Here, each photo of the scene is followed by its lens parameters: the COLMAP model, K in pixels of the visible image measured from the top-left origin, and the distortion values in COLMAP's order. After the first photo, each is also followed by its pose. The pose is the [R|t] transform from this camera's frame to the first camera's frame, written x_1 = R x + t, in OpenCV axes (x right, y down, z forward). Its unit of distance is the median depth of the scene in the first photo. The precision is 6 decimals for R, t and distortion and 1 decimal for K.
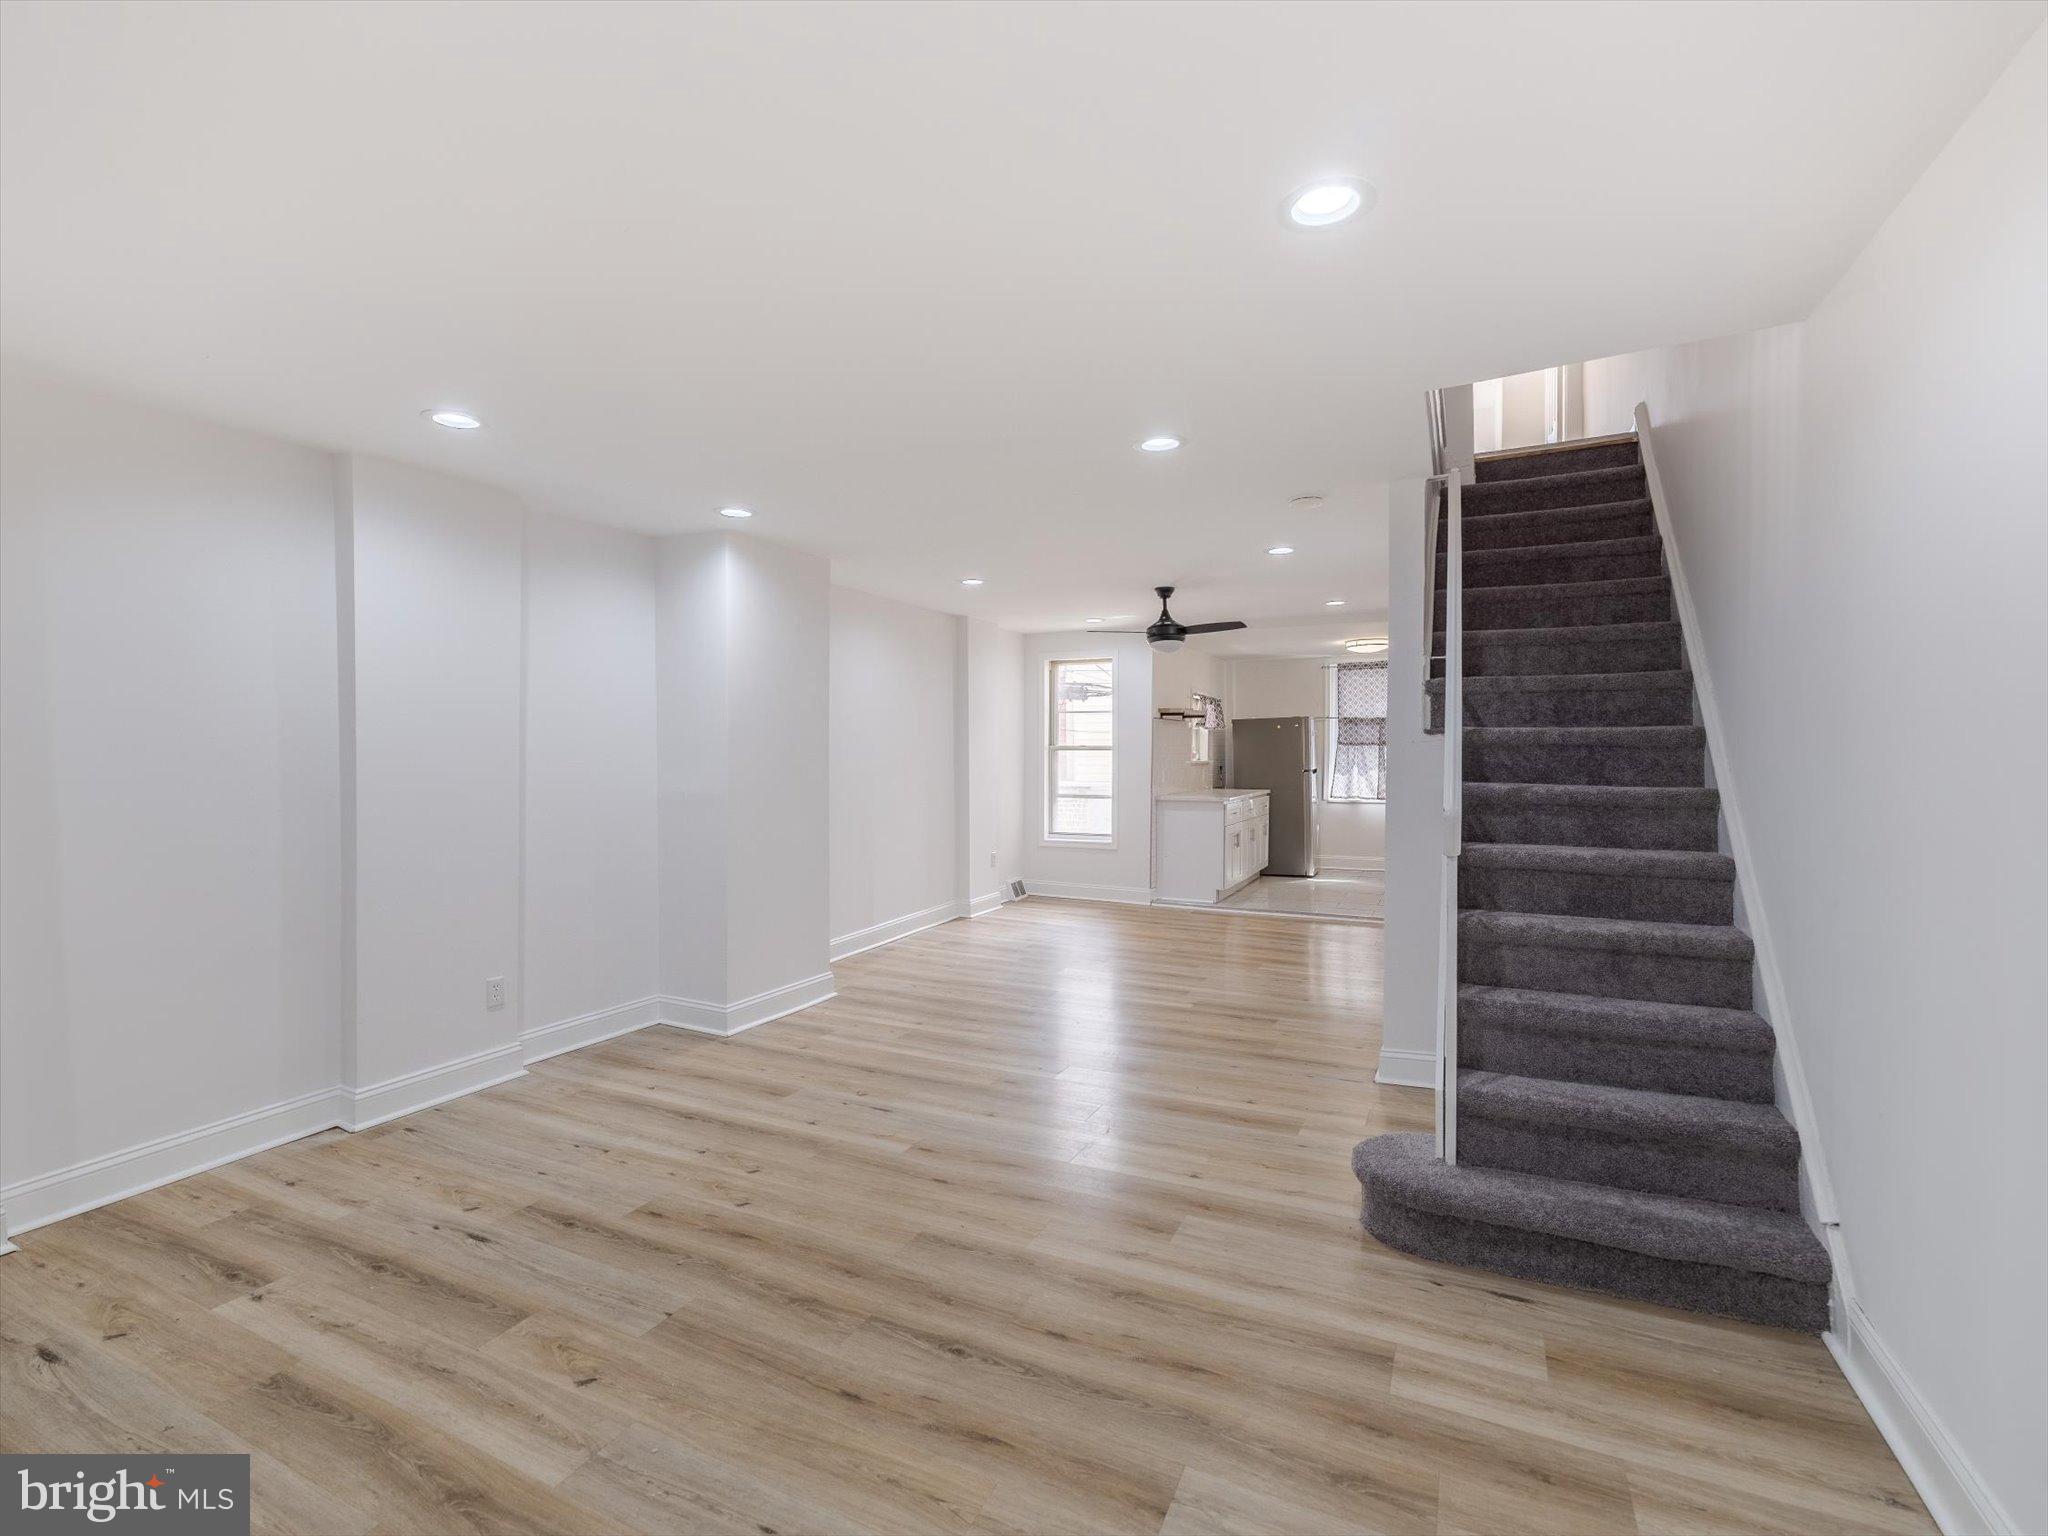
lens RADIAL K [[931.7, 0, 1052.8], [0, 931.7, 765.2], [0, 0, 1]] dist [0.000417, 0.000303]
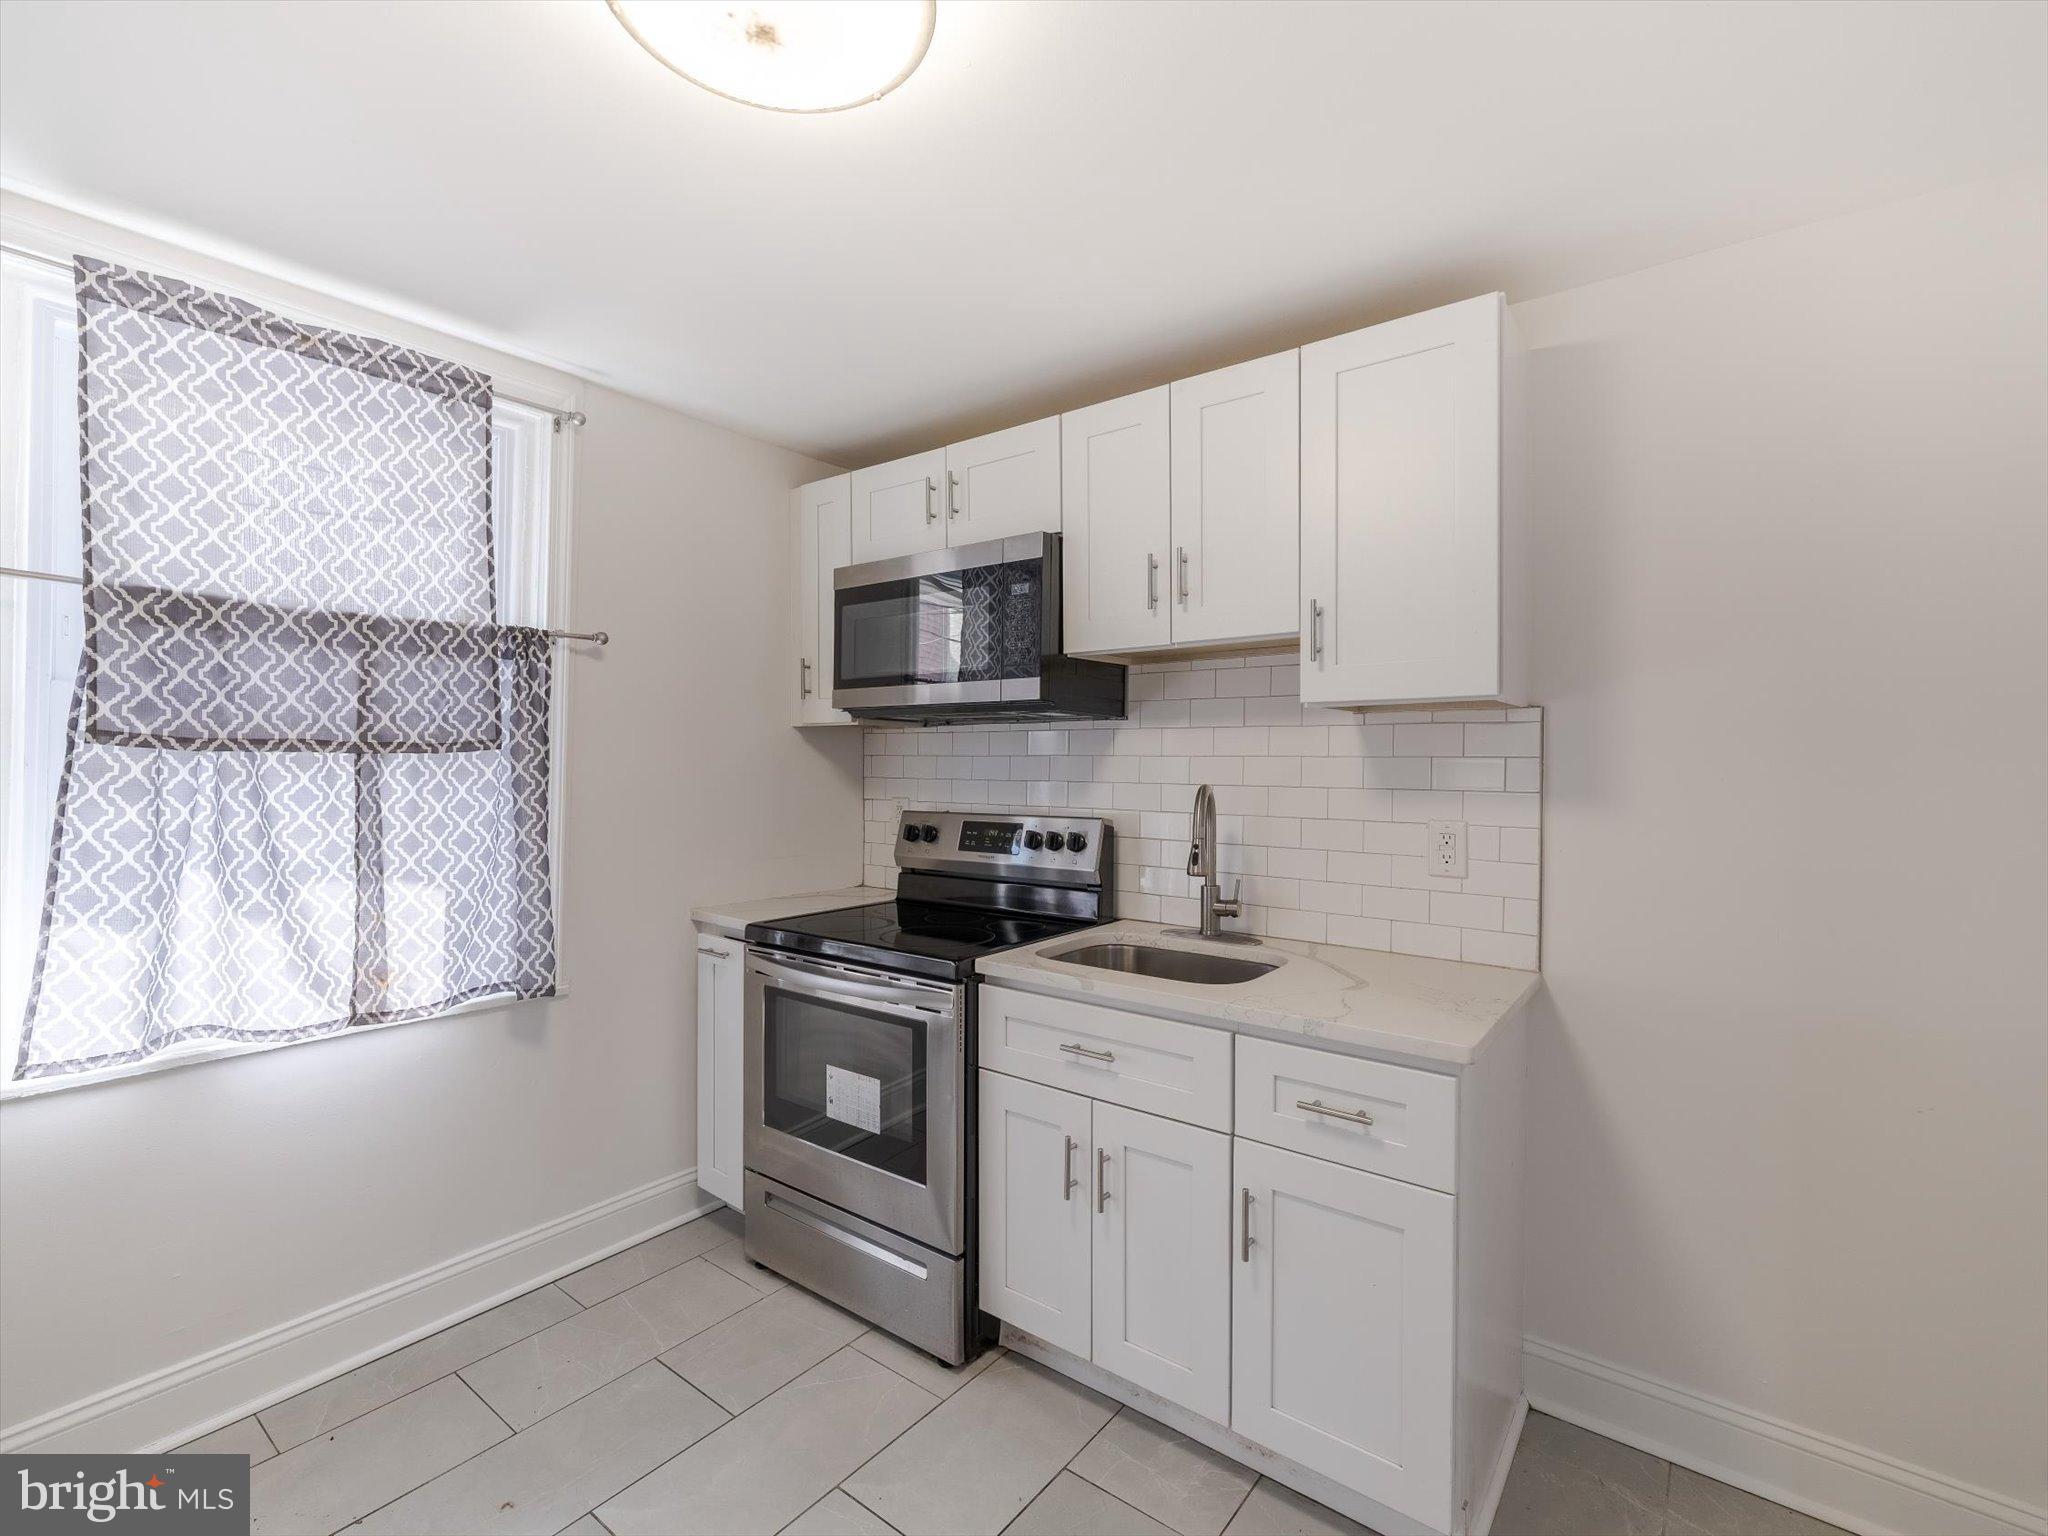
lens RADIAL K [[894.7, 0, 990.0], [0, 894.7, 766.9], [0, 0, 1]] dist [-0.002568, 0.000320]
pose [[0.268226, 0.008744, 0.963316, 0.546887], [0.010580, 0.999872, -0.012022, -0.039738], [-0.963298, 0.013416, 0.268099, 2.222274]]
